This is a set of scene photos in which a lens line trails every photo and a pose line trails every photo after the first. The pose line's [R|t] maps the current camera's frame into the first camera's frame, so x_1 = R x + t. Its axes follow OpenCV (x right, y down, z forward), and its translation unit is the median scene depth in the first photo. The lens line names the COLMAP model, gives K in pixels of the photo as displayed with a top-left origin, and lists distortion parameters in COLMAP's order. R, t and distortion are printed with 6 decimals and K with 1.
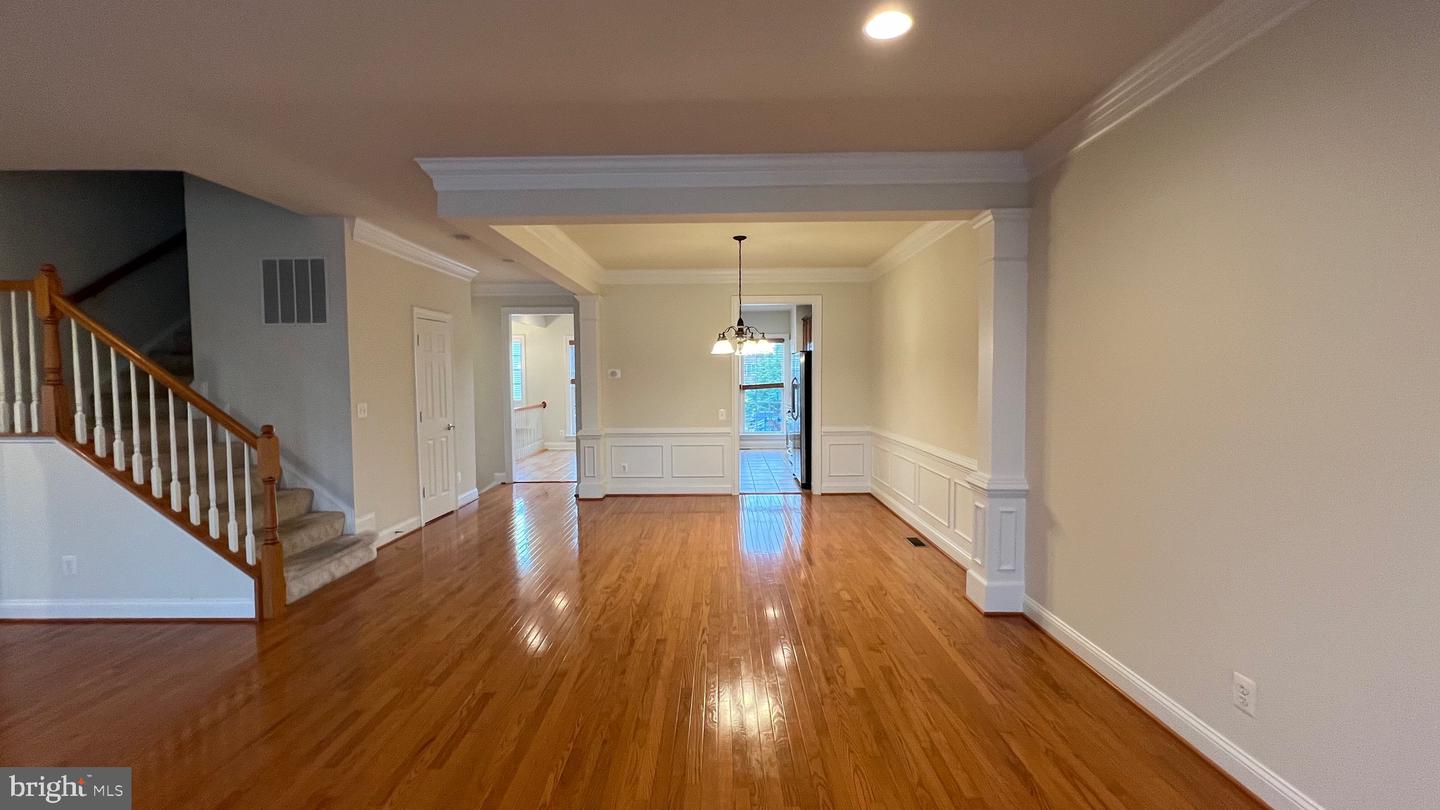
lens RADIAL K [[578.9, 0, 716.2], [0, 578.9, 402.9], [0, 0, 1]] dist [-0.000980, 0.000190]
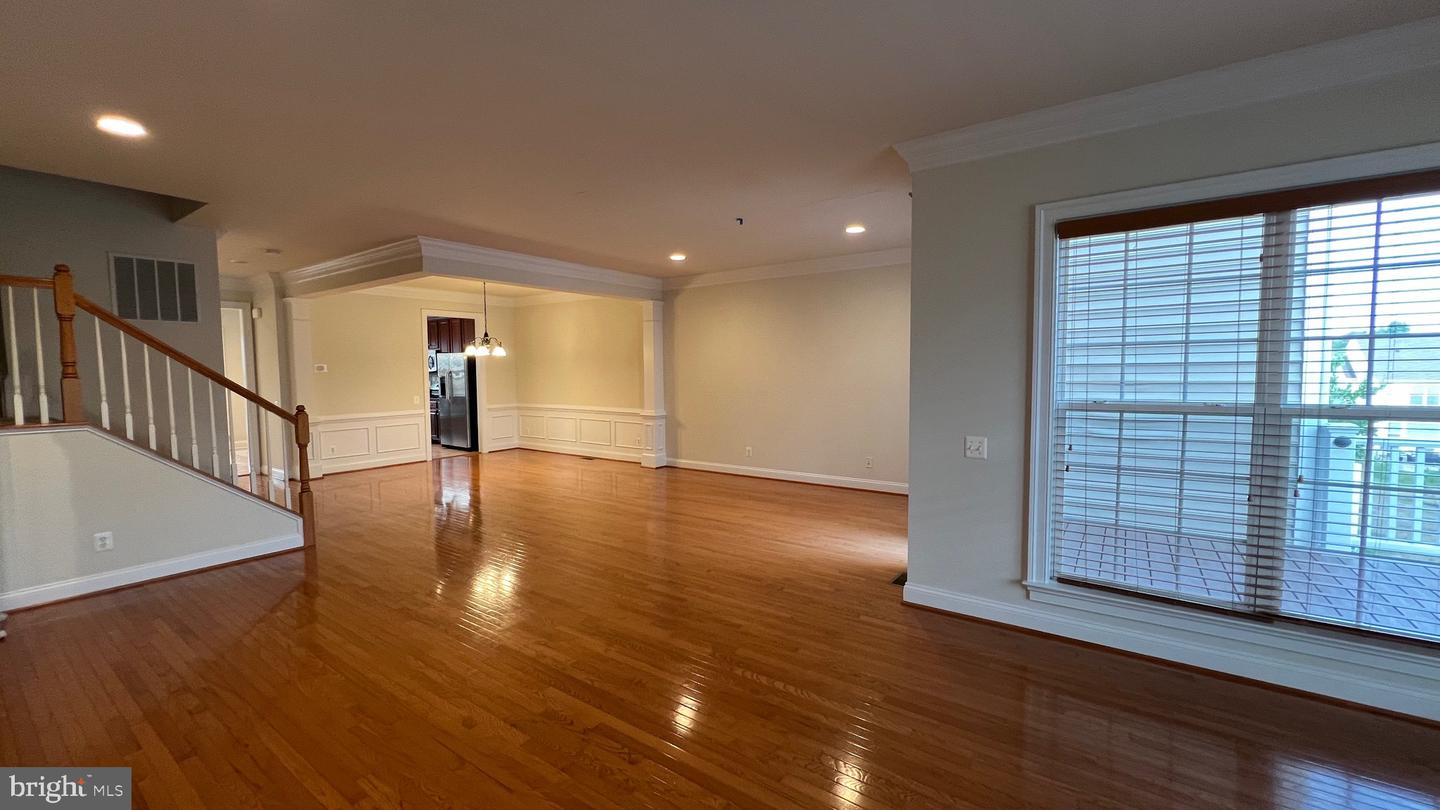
lens RADIAL K [[578.9, 0, 716.2], [0, 578.9, 402.9], [0, 0, 1]] dist [-0.000980, 0.000190]
pose [[0.571465, -0.047196, 0.819268, -1.335745], [0.040703, 0.998746, 0.029144, 0.033443], [-0.819616, 0.016692, 0.572670, -0.581574]]
